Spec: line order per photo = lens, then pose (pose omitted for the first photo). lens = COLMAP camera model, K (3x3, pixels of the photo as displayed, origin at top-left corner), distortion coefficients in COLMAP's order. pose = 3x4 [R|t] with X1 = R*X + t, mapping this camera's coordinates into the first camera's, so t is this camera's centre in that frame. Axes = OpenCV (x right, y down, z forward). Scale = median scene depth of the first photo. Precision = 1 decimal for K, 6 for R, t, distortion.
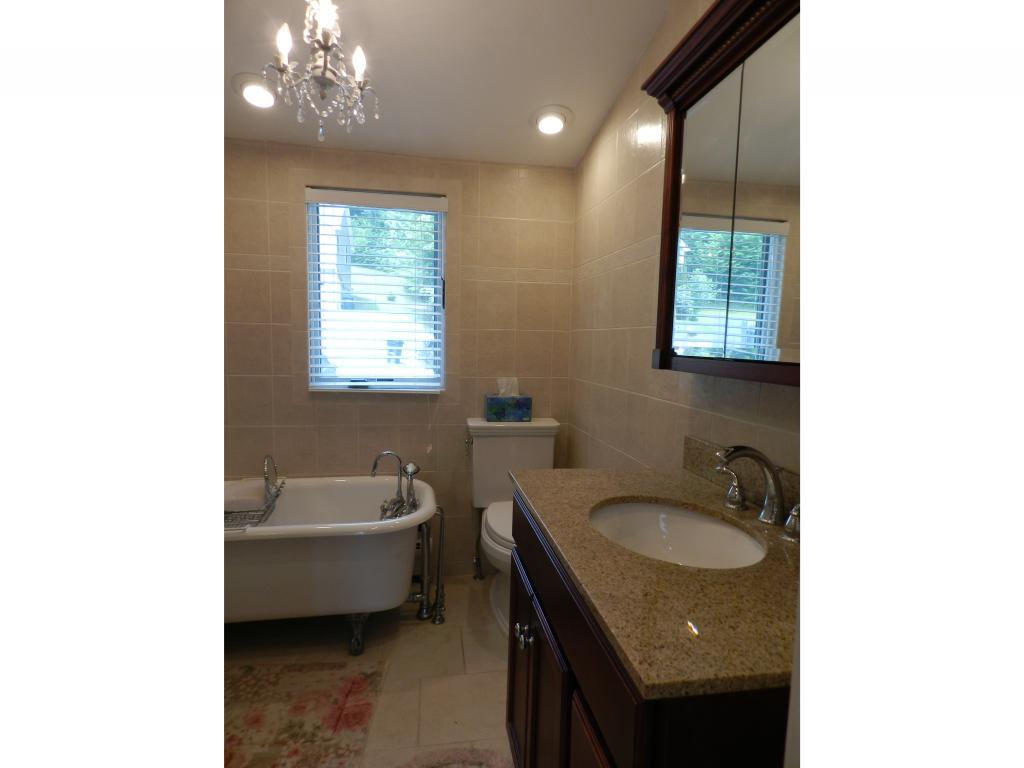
lens RADIAL K [[527.0, 0, 512.0], [0, 527.0, 385.9], [0, 0, 1]] dist [0.022893, 0.000253]
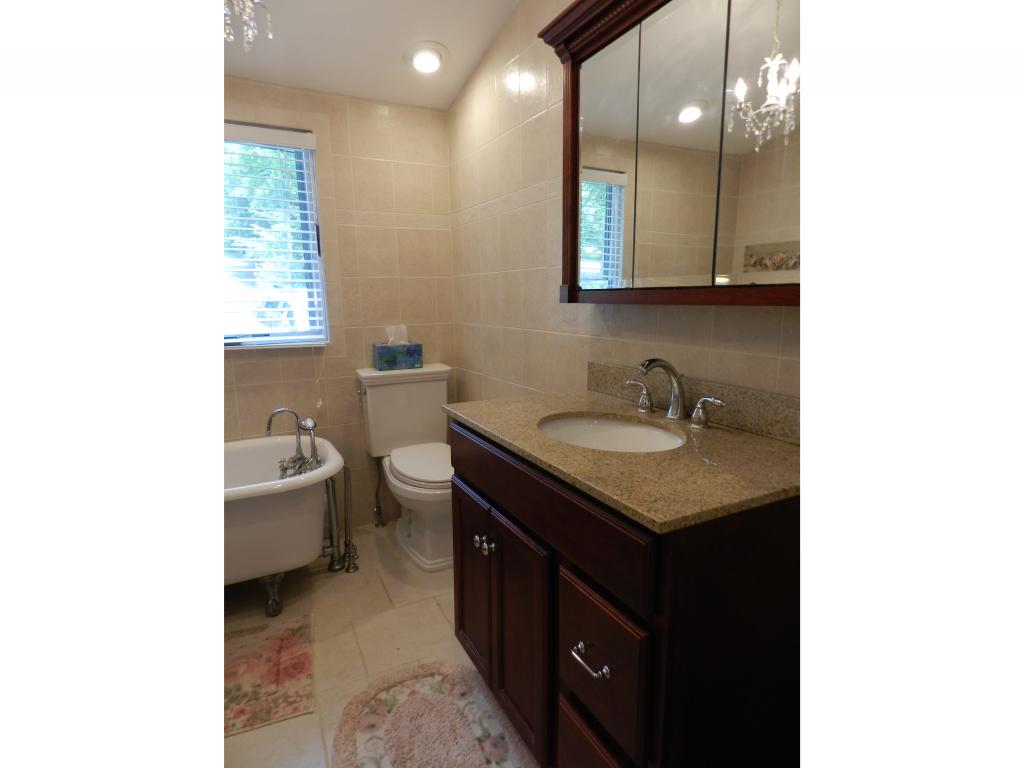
lens RADIAL K [[527.0, 0, 515.0], [0, 527.0, 385.9], [0, 0, 1]] dist [0.022893, 0.000253]
pose [[0.951425, -0.090693, 0.294219, -0.113640], [0.064445, 0.993124, 0.097735, 0.017564], [-0.301060, -0.074027, 0.950728, -0.030433]]
